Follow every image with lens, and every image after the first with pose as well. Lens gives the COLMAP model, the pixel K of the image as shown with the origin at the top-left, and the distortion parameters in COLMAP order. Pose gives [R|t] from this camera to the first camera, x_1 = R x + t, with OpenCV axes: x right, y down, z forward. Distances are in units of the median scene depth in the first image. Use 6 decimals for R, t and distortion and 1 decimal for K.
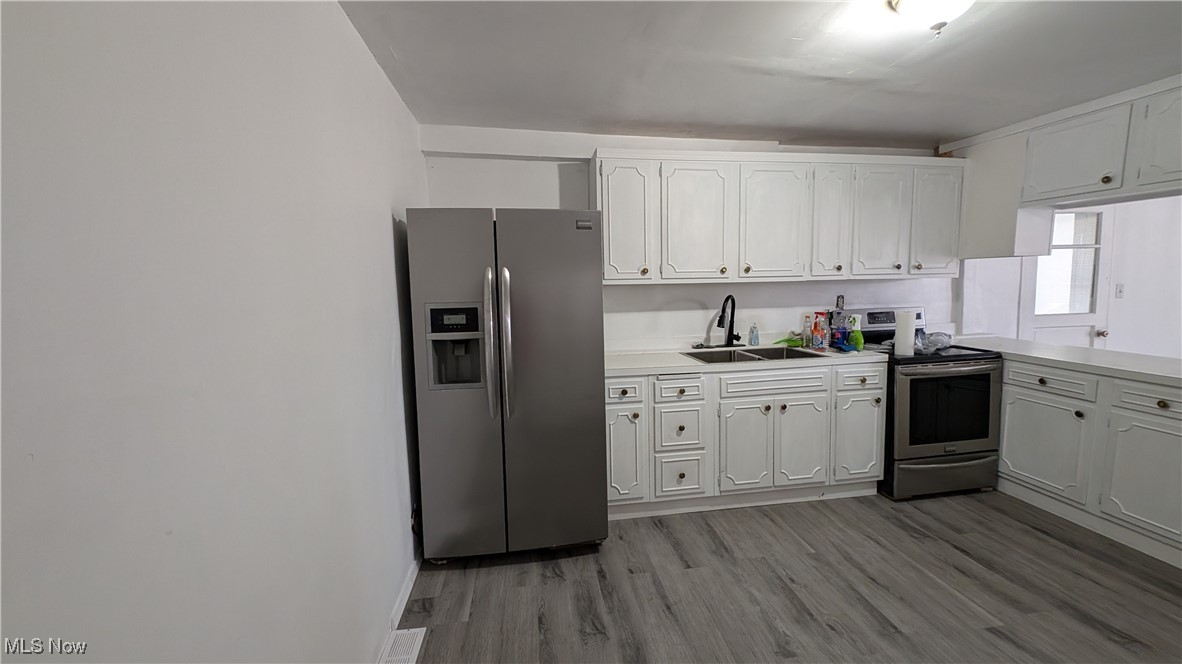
lens RADIAL K [[436.6, 0, 591.5], [0, 436.6, 331.4], [0, 0, 1]] dist [-0.010220, -0.000209]
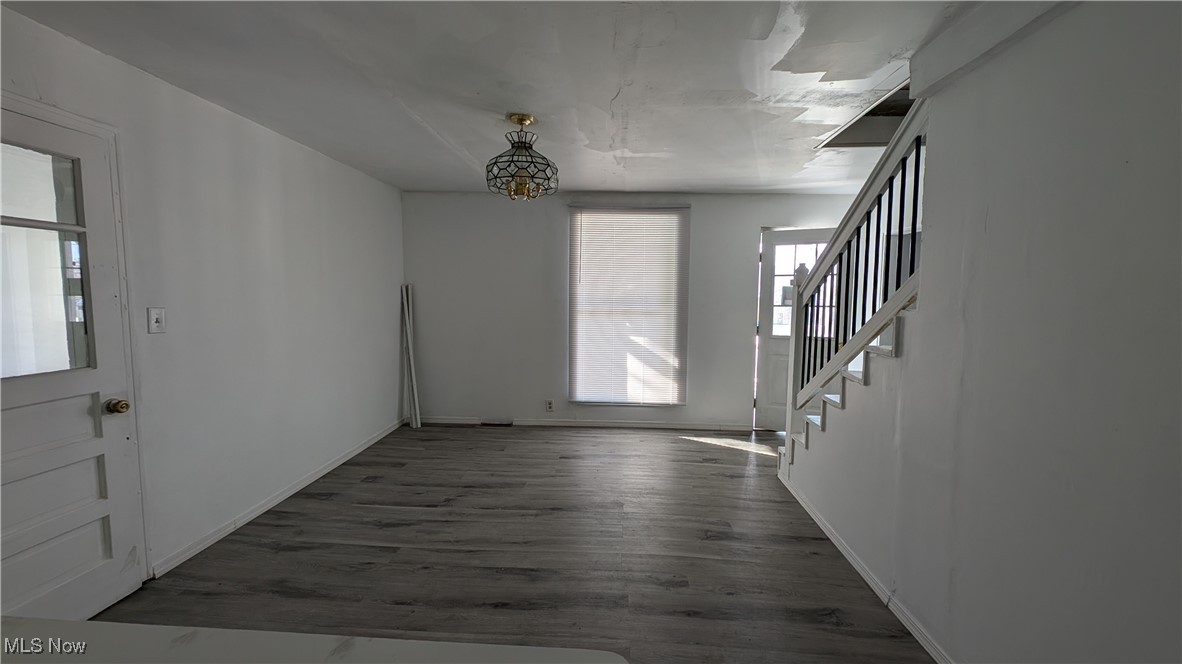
lens RADIAL K [[436.6, 0, 598.6], [0, 436.6, 329.8], [0, 0, 1]] dist [-0.010220, -0.000209]
pose [[0.182265, -0.049311, 0.982012, 1.088222], [0.082560, 0.995982, 0.034689, -0.074839], [-0.979777, 0.074752, 0.185604, 0.472412]]
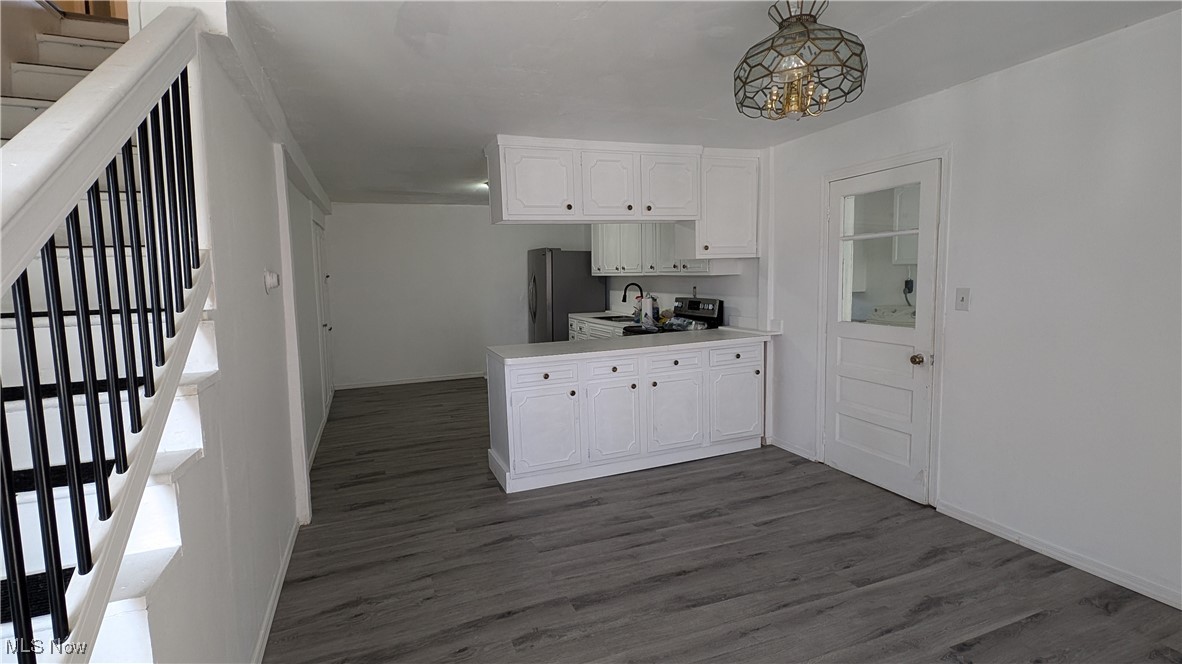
lens RADIAL K [[561.5, 0, 589.2], [0, 561.5, 326.2], [0, 0, 1]] dist [-0.001927, -0.001948]
pose [[0.230051, 0.111535, -0.966766, 2.566119], [-0.080833, 0.992168, 0.095231, -0.120726], [0.969816, 0.056239, 0.237264, 0.384533]]
